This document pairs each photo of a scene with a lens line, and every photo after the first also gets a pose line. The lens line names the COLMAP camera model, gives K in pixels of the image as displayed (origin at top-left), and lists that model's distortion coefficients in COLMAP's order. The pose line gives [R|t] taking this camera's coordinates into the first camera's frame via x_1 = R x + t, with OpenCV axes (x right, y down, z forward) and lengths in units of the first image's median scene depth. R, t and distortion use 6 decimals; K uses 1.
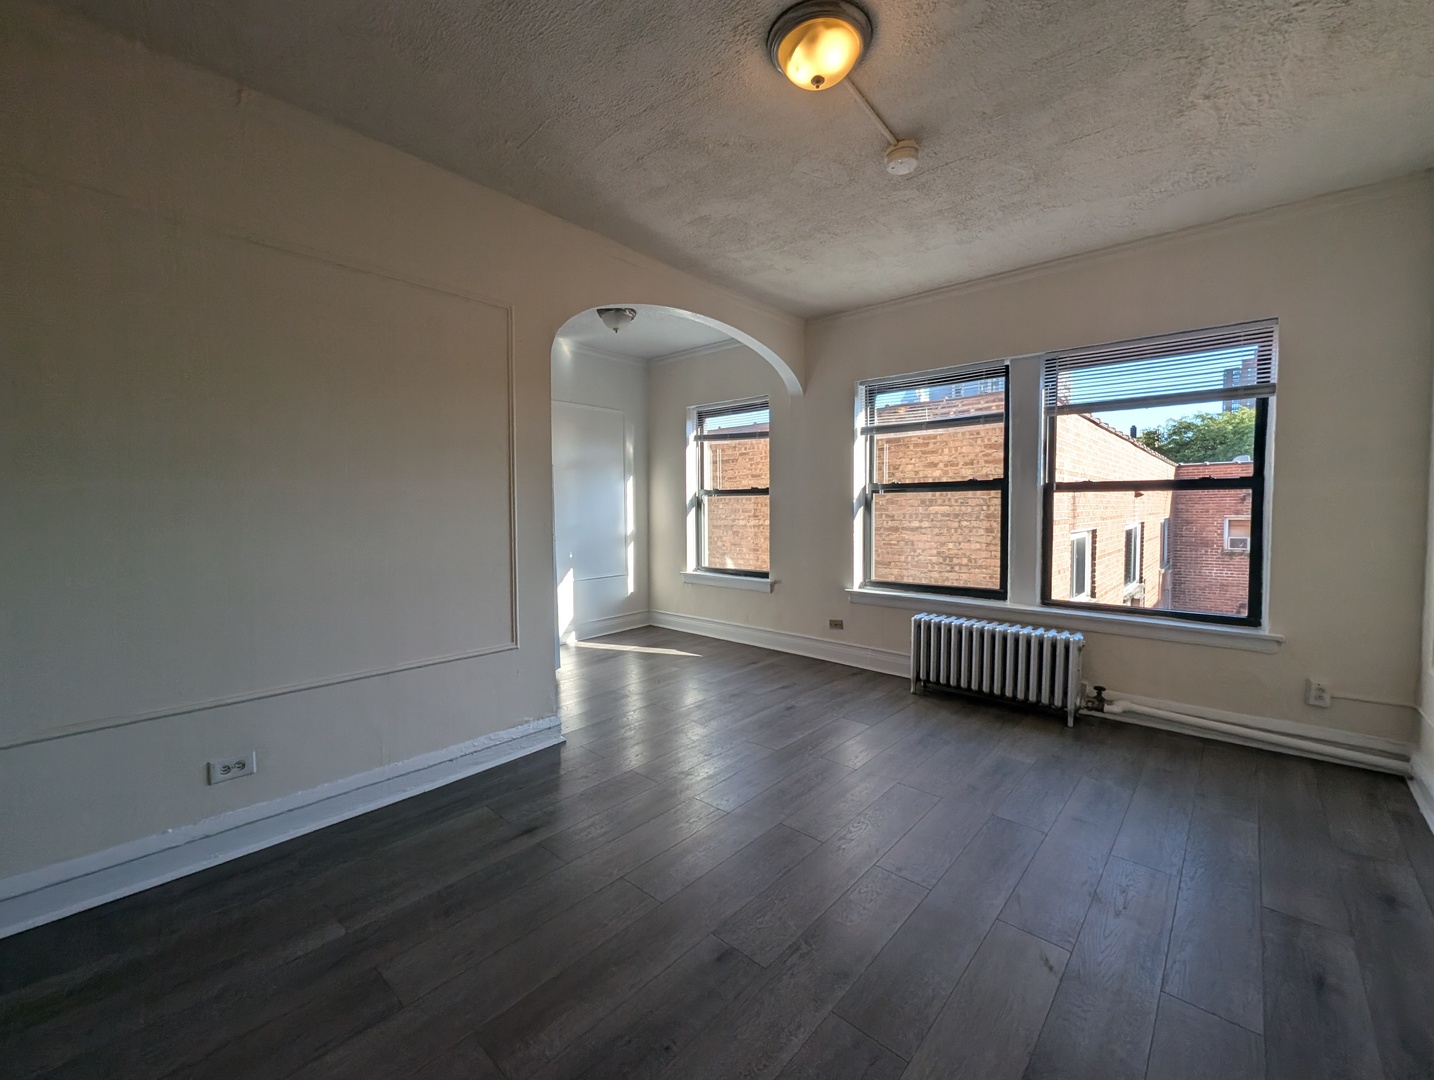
lens RADIAL K [[591.9, 0, 711.9], [0, 591.9, 535.5], [0, 0, 1]] dist [-0.001827, -0.000409]
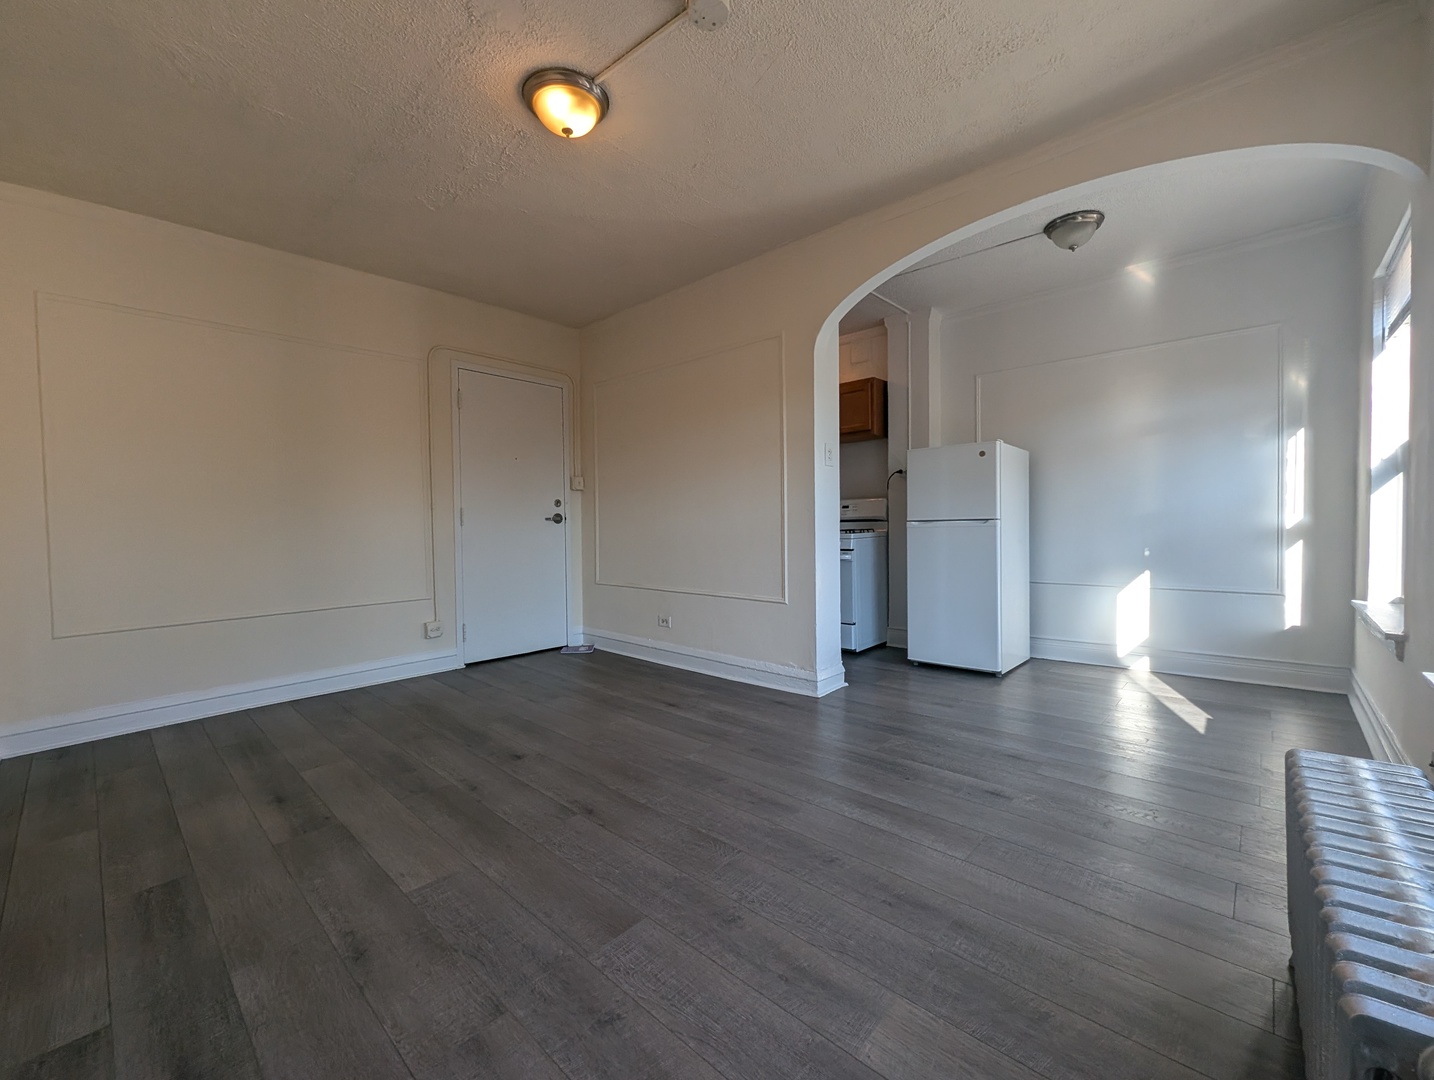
lens RADIAL K [[591.9, 0, 717.7], [0, 591.9, 534.5], [0, 0, 1]] dist [-0.001827, -0.000409]
pose [[-0.016408, 0.026872, -0.999504, 0.509566], [-0.033838, 0.999051, 0.027416, 0.009189], [0.999293, 0.034271, -0.015483, 0.484681]]
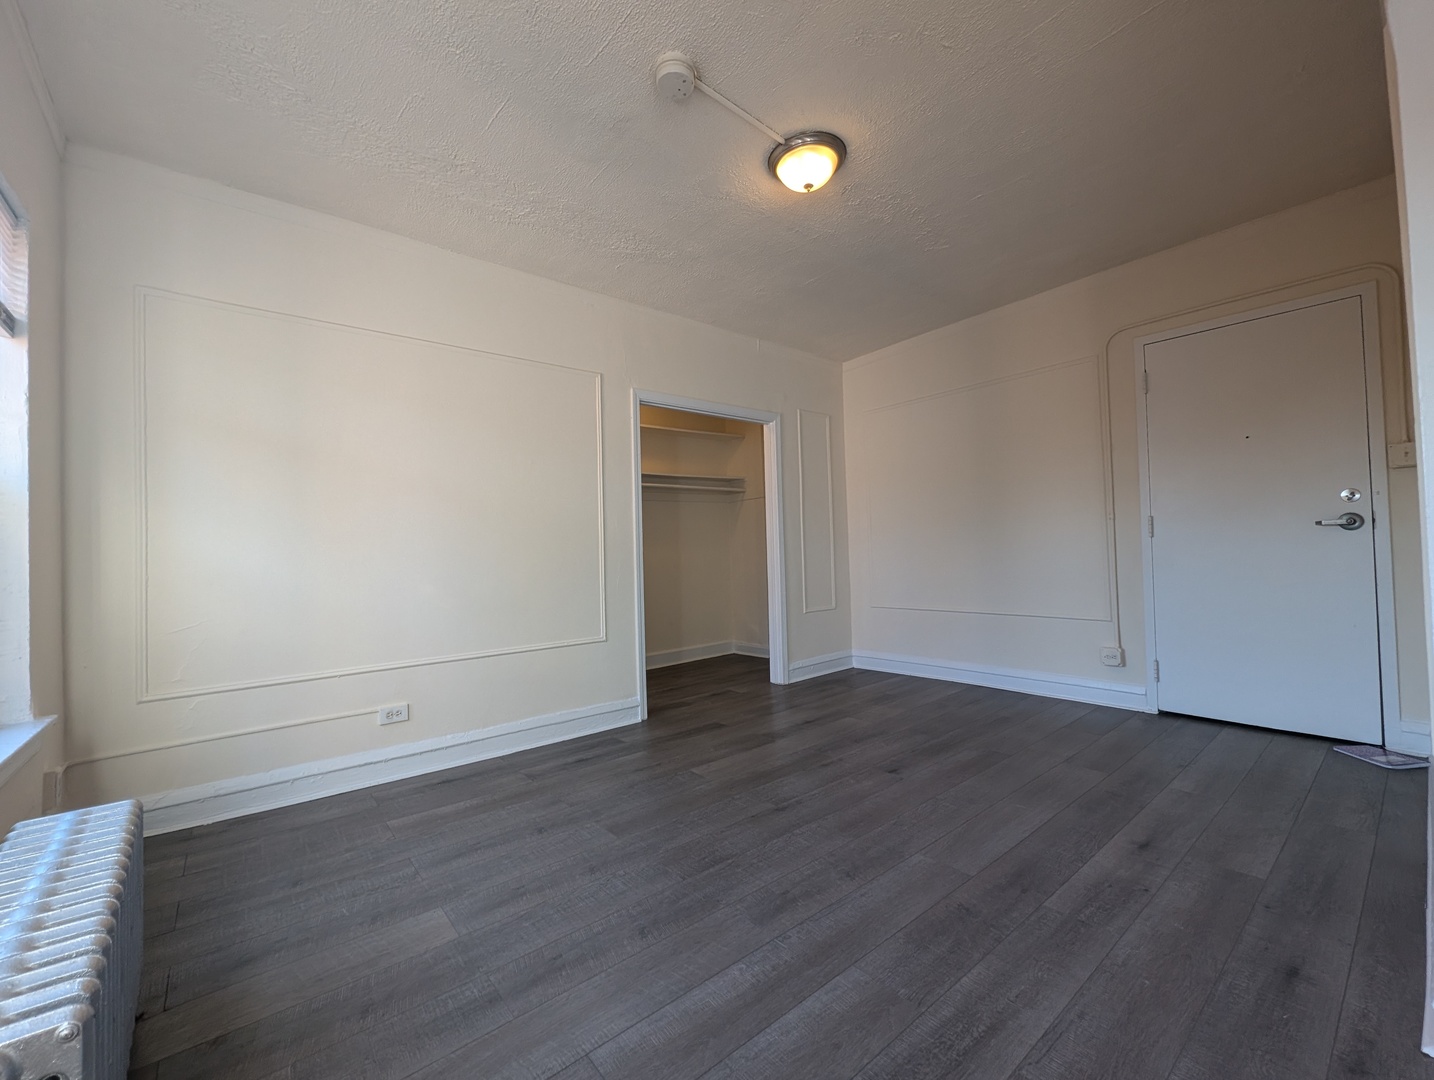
lens RADIAL K [[591.9, 0, 714.1], [0, 591.9, 540.1], [0, 0, 1]] dist [-0.001827, -0.000409]
pose [[-0.987705, 0.037626, 0.151735, 0.077482], [0.042881, 0.998583, 0.031510, -0.006939], [-0.150334, 0.037629, -0.987919, 0.844481]]
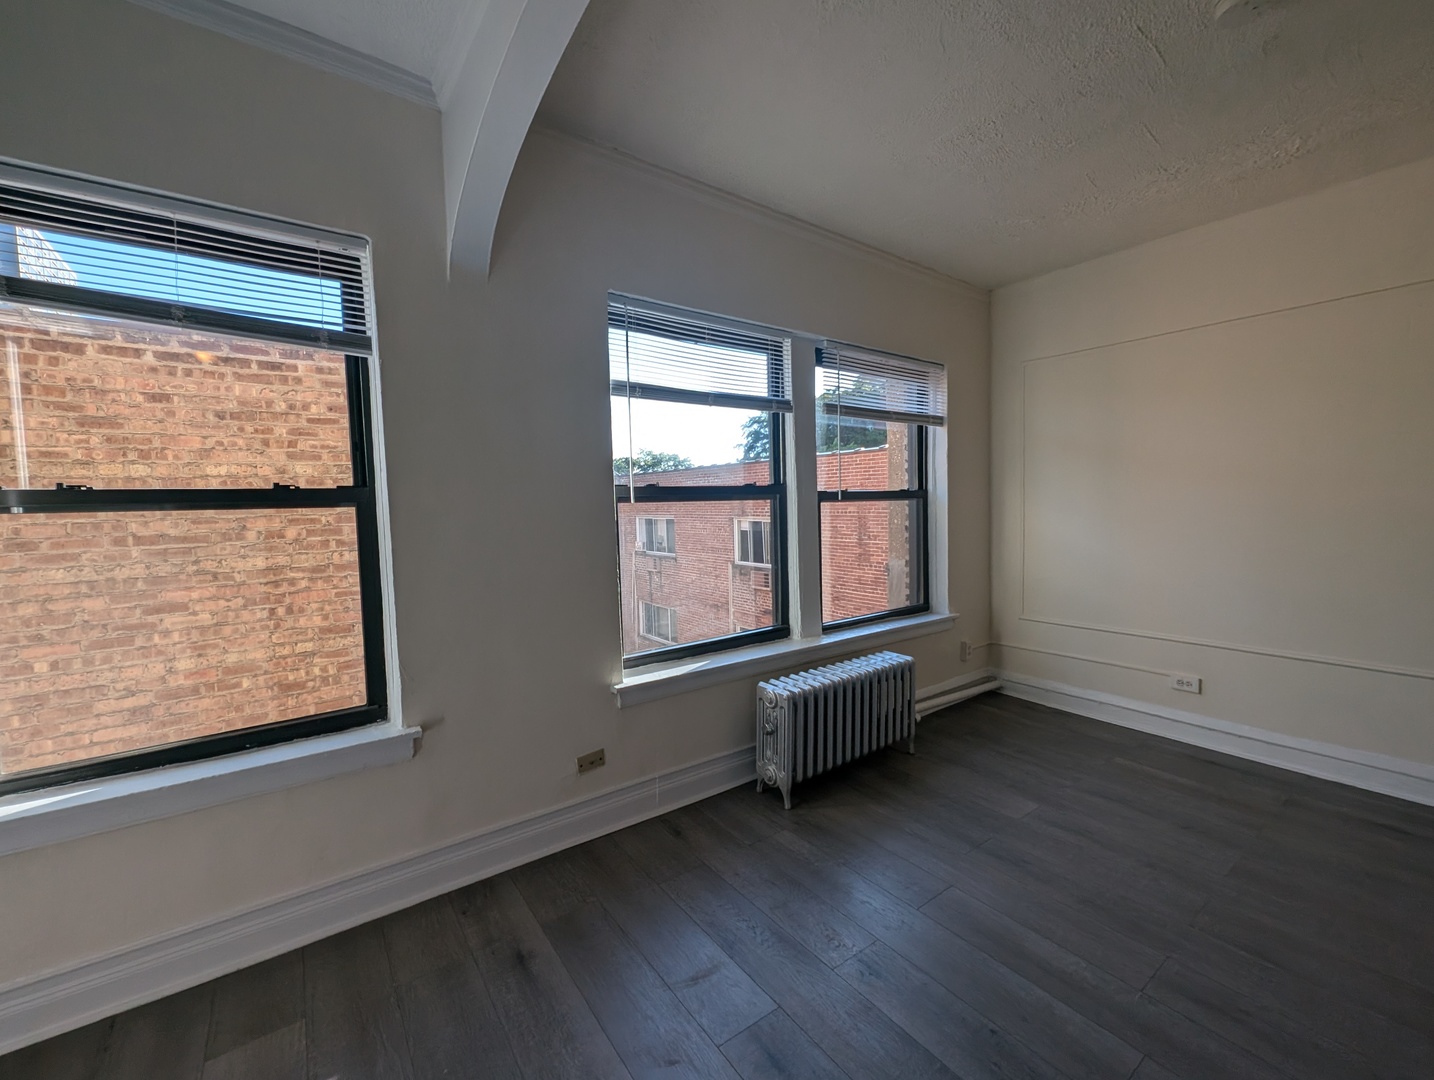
lens RADIAL K [[591.9, 0, 717.4], [0, 591.9, 537.1], [0, 0, 1]] dist [-0.001827, -0.000409]
pose [[0.204905, -0.053434, 0.977322, -0.219657], [0.069374, 0.996790, 0.039954, -0.046786], [-0.976320, 0.059614, 0.207954, 0.682865]]
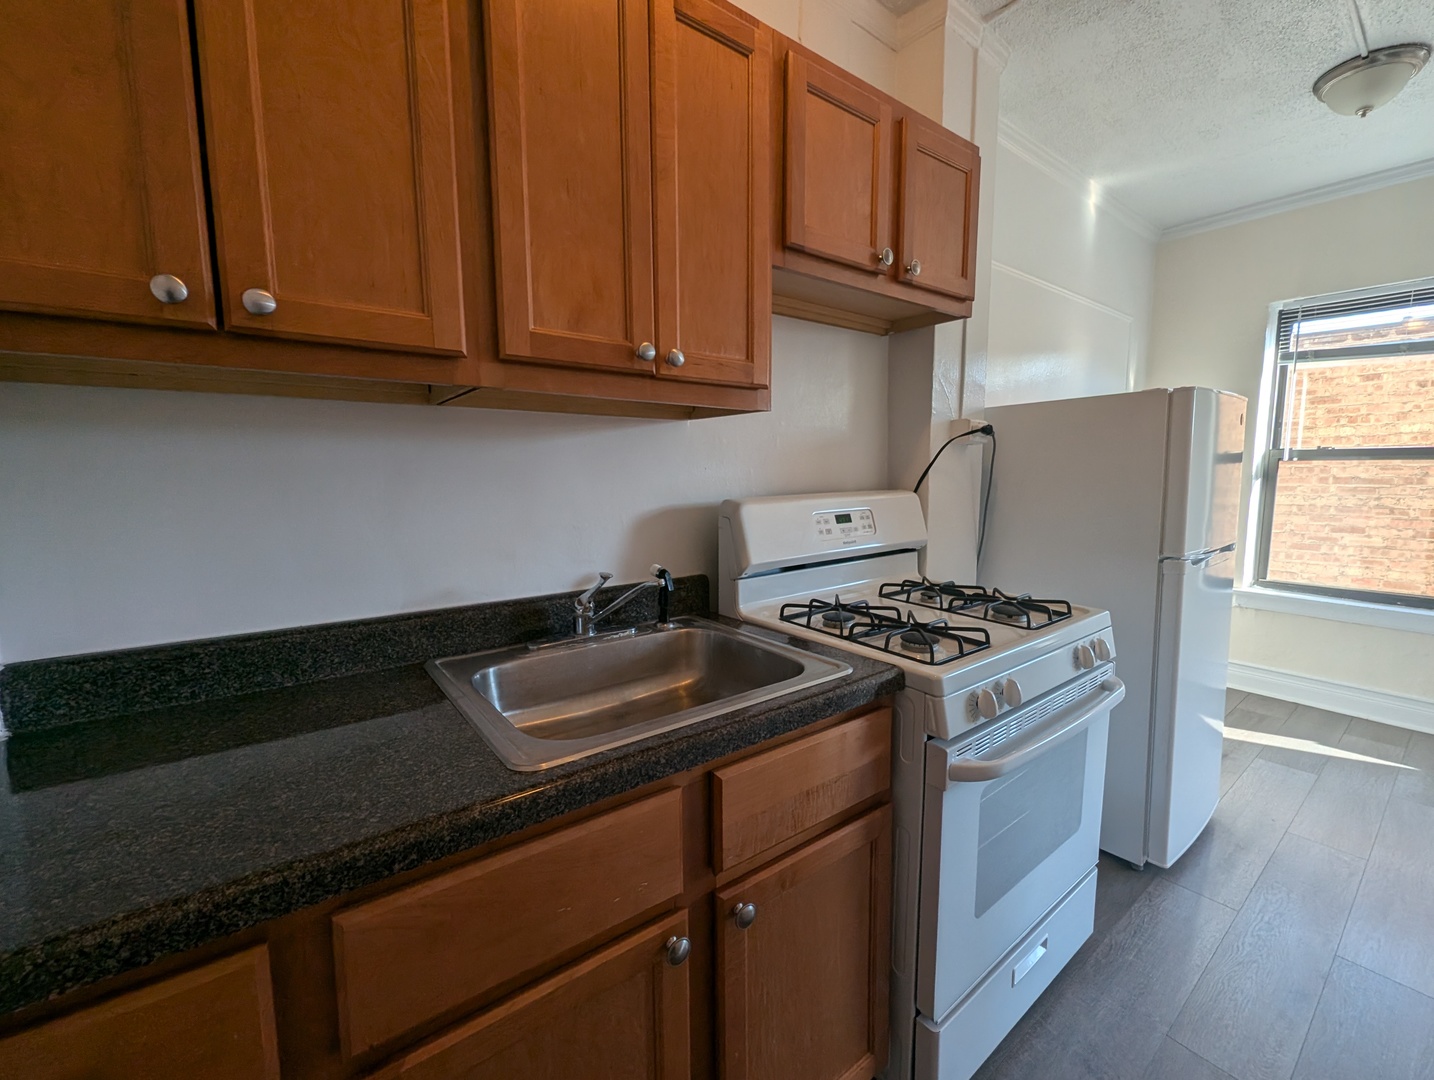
lens RADIAL K [[591.9, 0, 715.2], [0, 591.9, 533.9], [0, 0, 1]] dist [-0.001827, -0.000409]
pose [[0.981642, 0.022974, -0.189346, -0.485096], [-0.010700, 0.997789, 0.065595, -0.028596], [0.190434, -0.062365, 0.979717, 0.352251]]
